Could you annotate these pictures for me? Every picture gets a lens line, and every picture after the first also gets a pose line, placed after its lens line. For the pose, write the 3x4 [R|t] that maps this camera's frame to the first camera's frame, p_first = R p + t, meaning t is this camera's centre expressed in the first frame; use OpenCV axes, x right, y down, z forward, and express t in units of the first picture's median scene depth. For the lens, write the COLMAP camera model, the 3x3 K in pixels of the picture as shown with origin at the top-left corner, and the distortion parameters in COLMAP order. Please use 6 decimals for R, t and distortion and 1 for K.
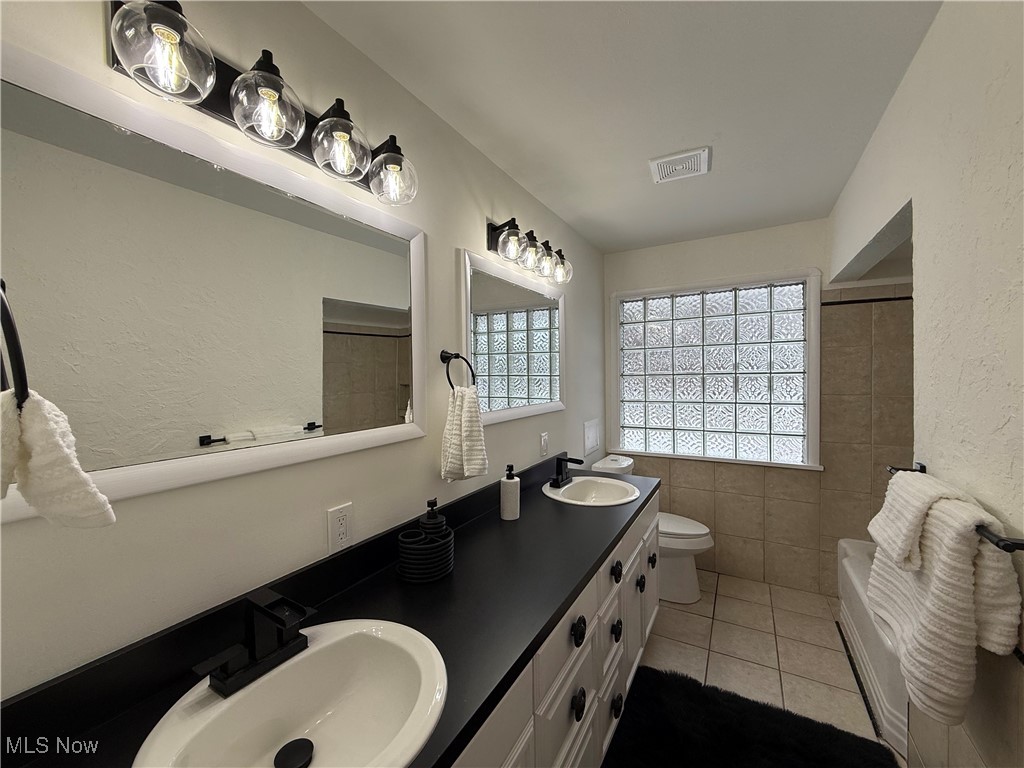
lens RADIAL K [[405.0, 0, 512.0], [0, 405.0, 384.0], [0, 0, 1]] dist [0.000077, -0.000282]
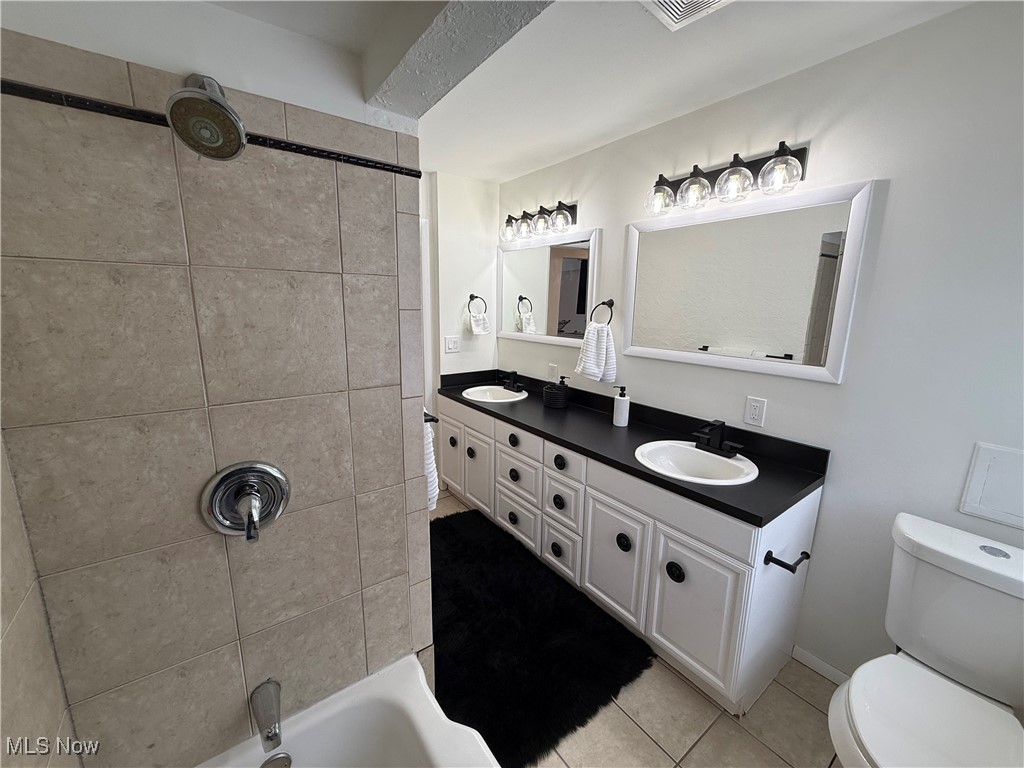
lens RADIAL K [[405.0, 0, 512.0], [0, 405.0, 384.0], [0, 0, 1]] dist [0.000077, -0.000282]
pose [[-0.401759, 0.194014, -0.894957, 1.328019], [-0.025377, 0.974565, 0.222663, -0.093876], [0.915394, 0.112168, -0.386616, 1.182976]]
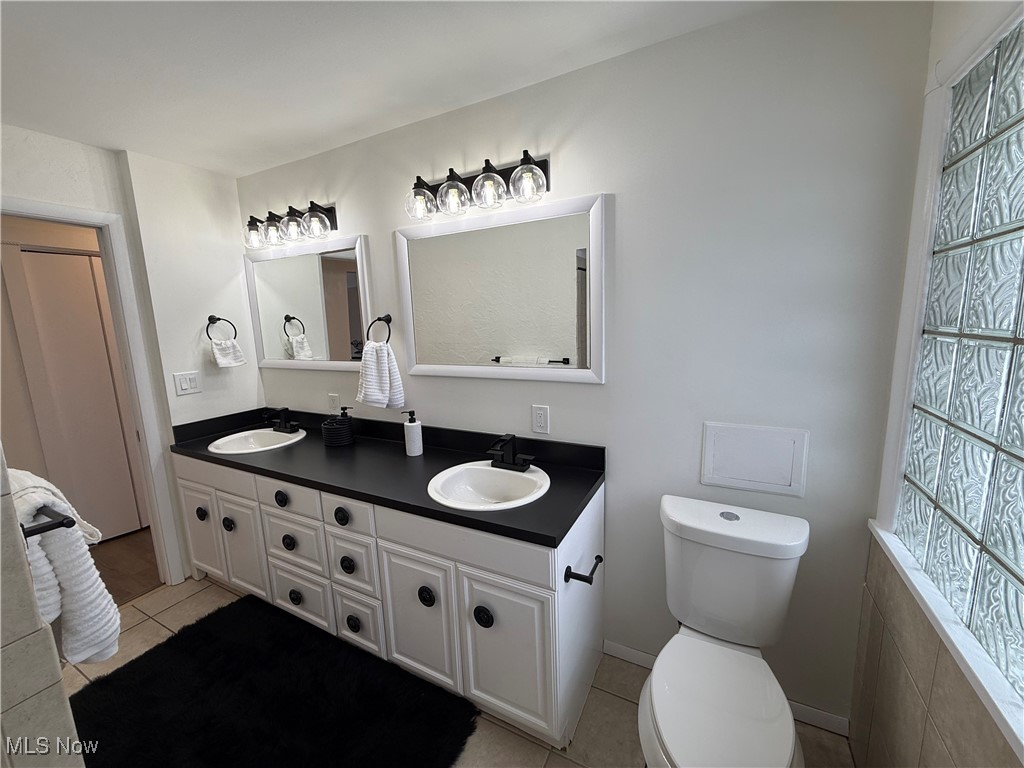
lens RADIAL K [[405.0, 0, 512.0], [0, 405.0, 384.0], [0, 0, 1]] dist [0.000077, -0.000282]
pose [[0.046874, 0.176886, -0.983115, 1.153228], [0.010581, 0.984053, 0.177559, -0.082231], [0.998845, -0.018725, 0.044255, 1.244694]]
